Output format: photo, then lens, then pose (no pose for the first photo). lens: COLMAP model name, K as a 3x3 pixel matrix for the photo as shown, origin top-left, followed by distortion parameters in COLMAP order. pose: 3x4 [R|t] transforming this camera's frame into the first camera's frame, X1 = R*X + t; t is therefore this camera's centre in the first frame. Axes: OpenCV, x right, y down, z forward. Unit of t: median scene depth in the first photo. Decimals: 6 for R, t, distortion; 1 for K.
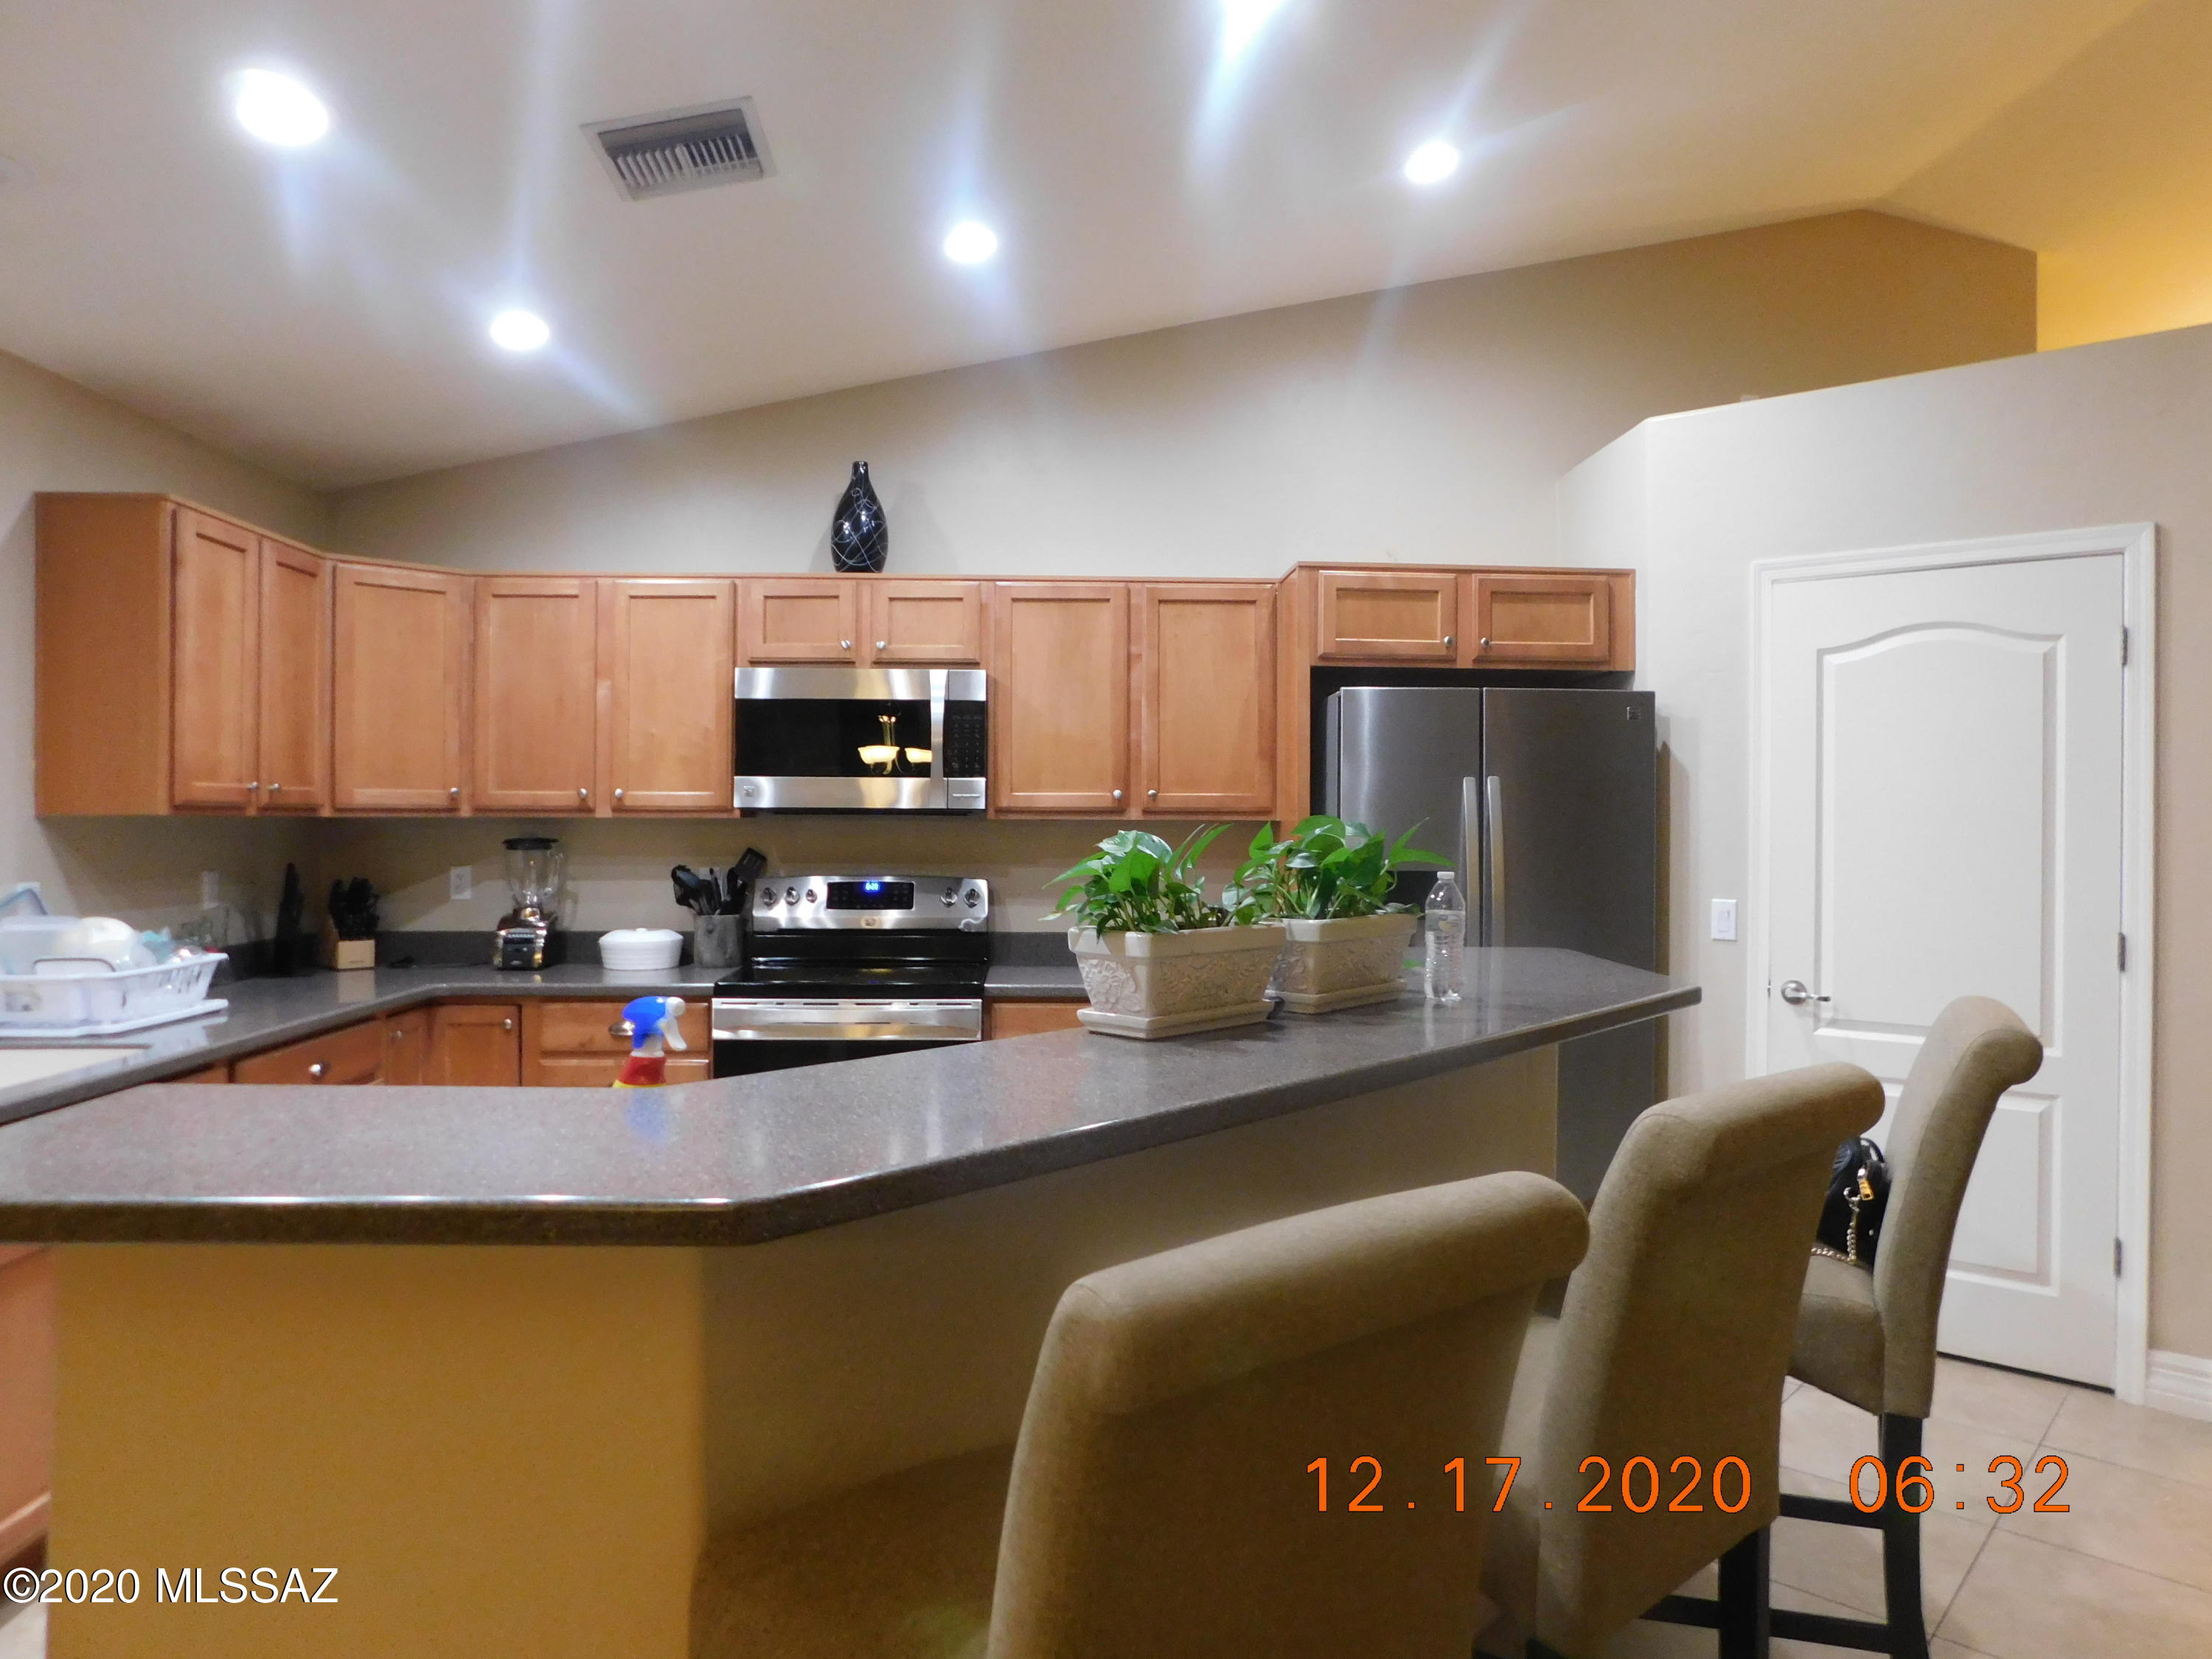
lens RADIAL K [[1464.8, 0, 1106.0], [0, 1464.8, 829.5], [0, 0, 1]] dist [-0.117646, 0.075578]
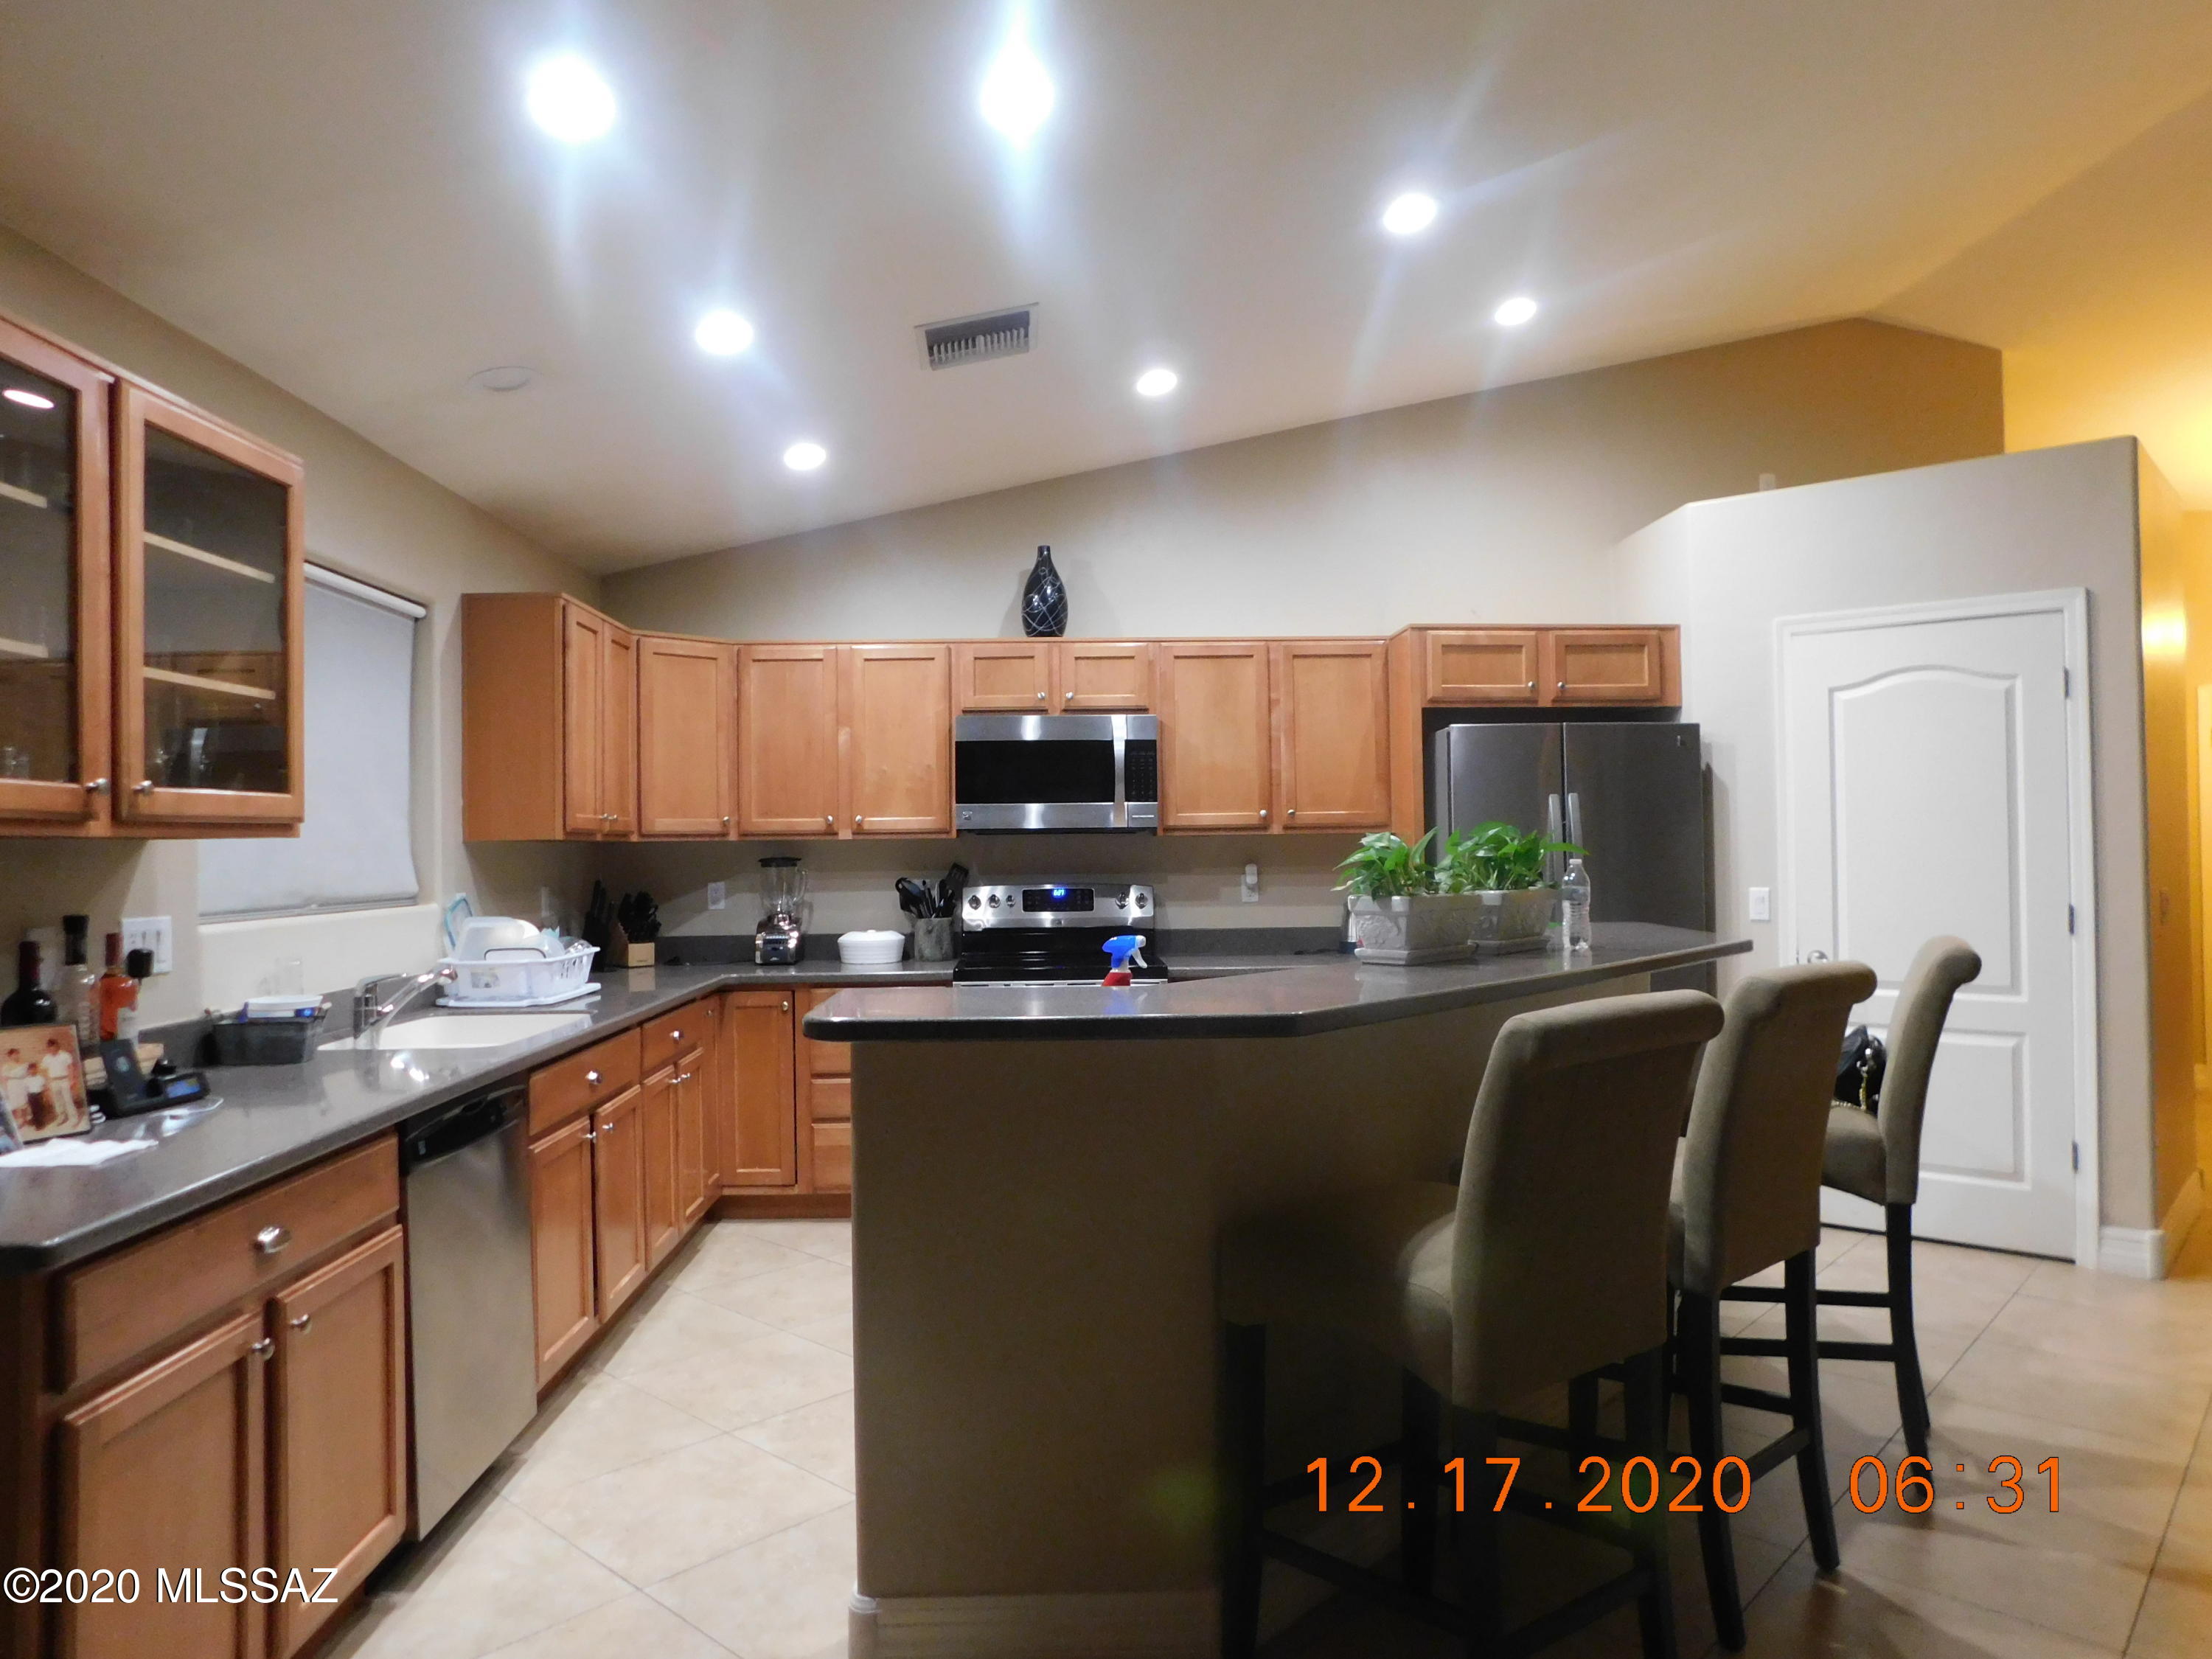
lens RADIAL K [[1440.3, 0, 1100.8], [0, 1440.3, 819.5], [0, 0, 1]] dist [-0.129384, 0.079826]
pose [[0.999641, -0.017181, -0.020547, -0.109976], [0.016678, 0.999563, -0.024406, 0.008625], [0.020958, 0.024054, 0.999491, -0.222215]]
